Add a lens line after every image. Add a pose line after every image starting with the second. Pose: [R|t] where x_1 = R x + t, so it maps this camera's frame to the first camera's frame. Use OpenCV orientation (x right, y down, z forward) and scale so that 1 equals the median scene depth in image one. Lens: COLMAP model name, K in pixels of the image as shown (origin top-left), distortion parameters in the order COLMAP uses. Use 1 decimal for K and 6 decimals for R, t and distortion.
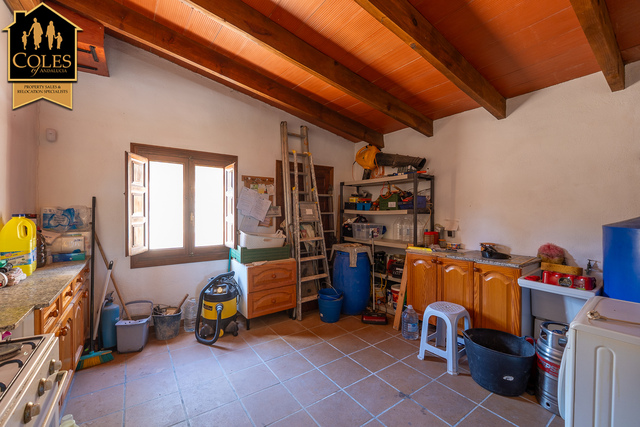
lens RADIAL K [[268.7, 0, 320.0], [0, 268.7, 213.5], [0, 0, 1]] dist [-0.006487, -0.000106]
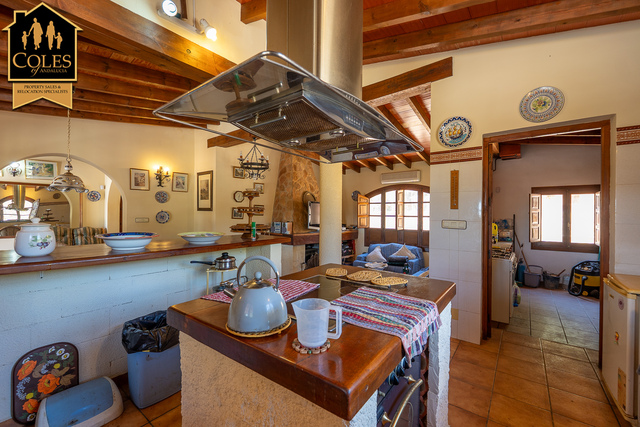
lens RADIAL K [[268.7, 0, 320.0], [0, 268.7, 213.5], [0, 0, 1]] dist [-0.006487, -0.000106]
pose [[0.291464, -0.008945, -0.956540, 0.762495], [-0.014656, 0.999797, -0.013815, -0.014386], [0.956469, 0.018046, 0.291274, -1.116598]]
